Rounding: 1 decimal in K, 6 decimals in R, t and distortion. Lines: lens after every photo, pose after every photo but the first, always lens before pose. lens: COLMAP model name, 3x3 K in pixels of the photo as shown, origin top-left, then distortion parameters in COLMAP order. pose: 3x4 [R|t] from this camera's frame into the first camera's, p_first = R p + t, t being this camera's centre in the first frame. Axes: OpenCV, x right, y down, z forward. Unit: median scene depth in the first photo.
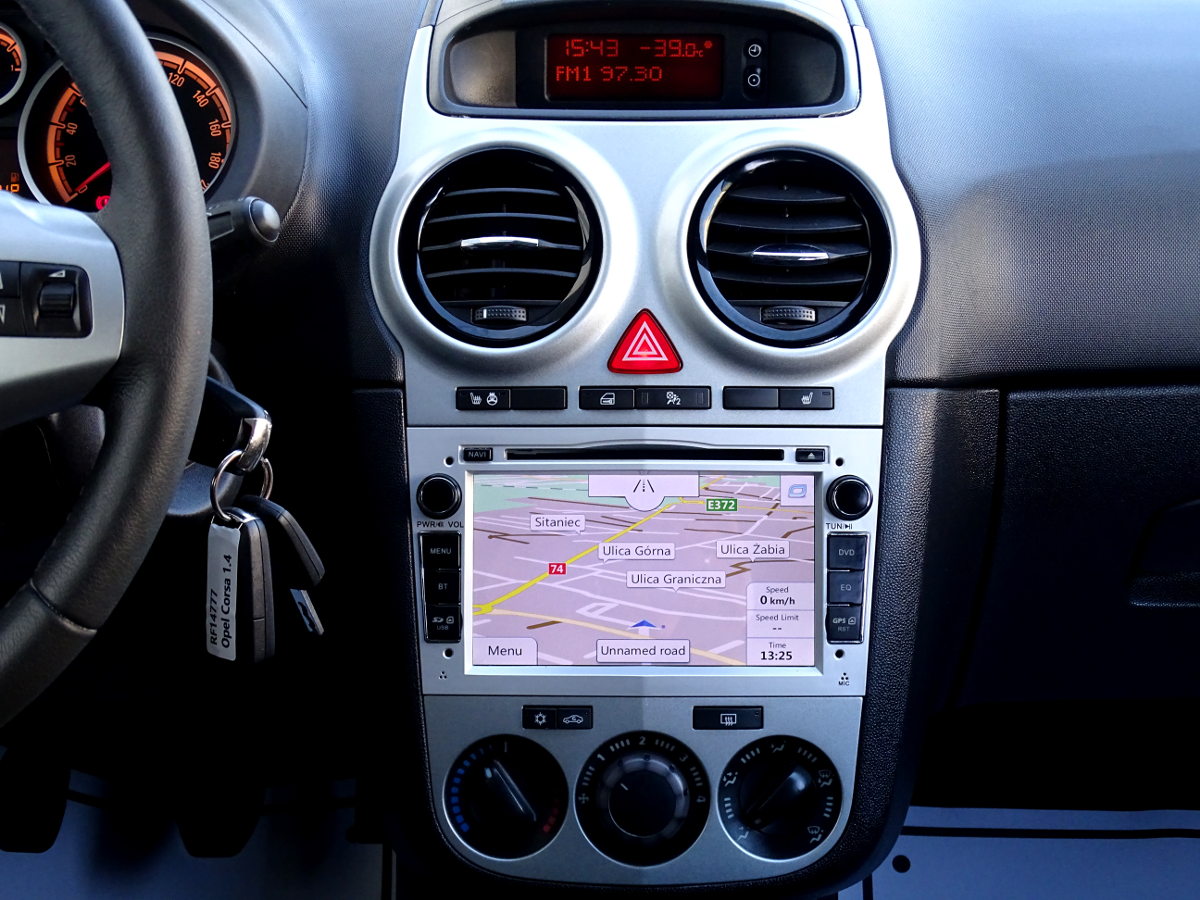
lens RADIAL K [[2031.1, 0, 600.7], [0, 2031.1, 480.4], [0, 0, 1]] dist [0.029723, 0.214981]
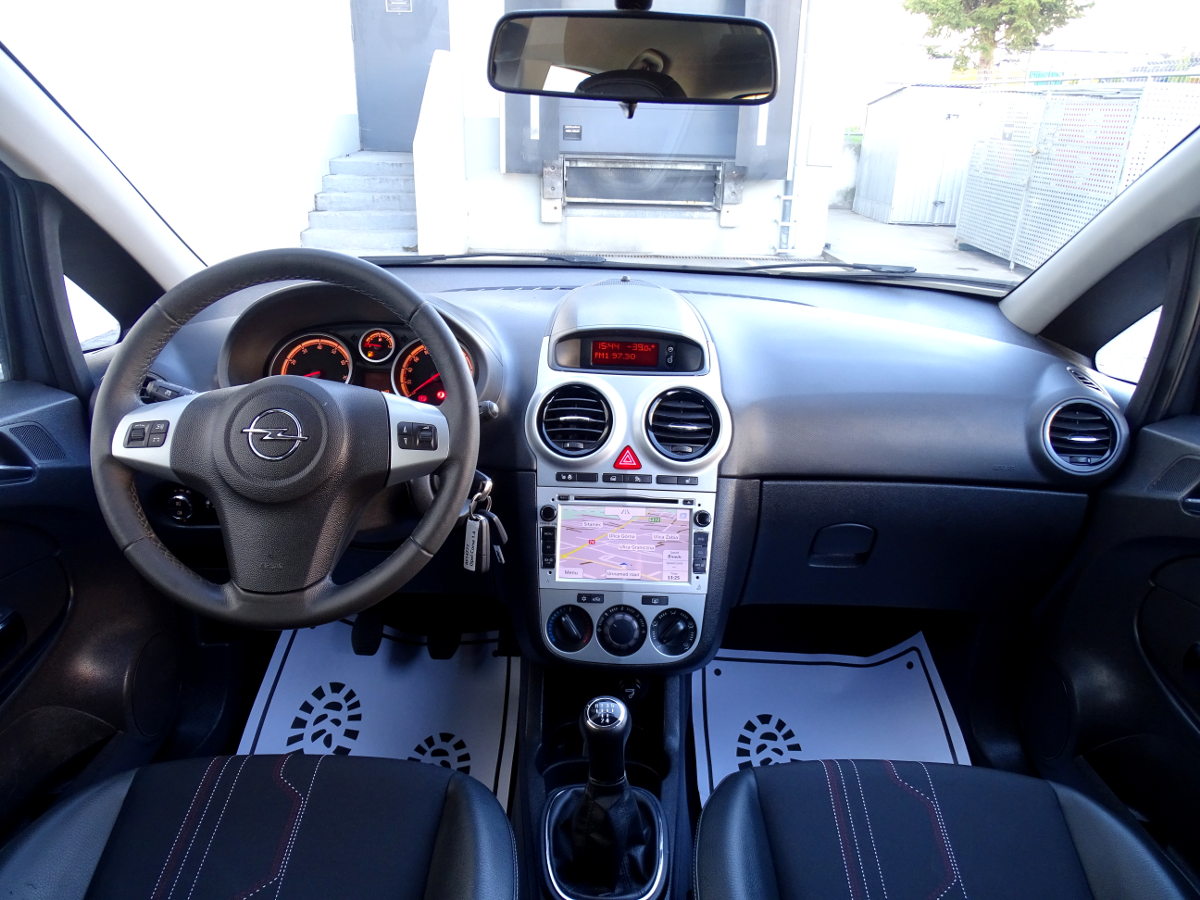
lens RADIAL K [[888.9, 0, 600.0], [0, 888.9, 450.0], [0, 0, 1]] dist [-0.069836, -0.001731]
pose [[0.999389, 0.032811, 0.012005, -0.028780], [-0.031838, 0.996764, -0.073810, 0.009096], [-0.014388, 0.073383, 0.997200, -0.161931]]
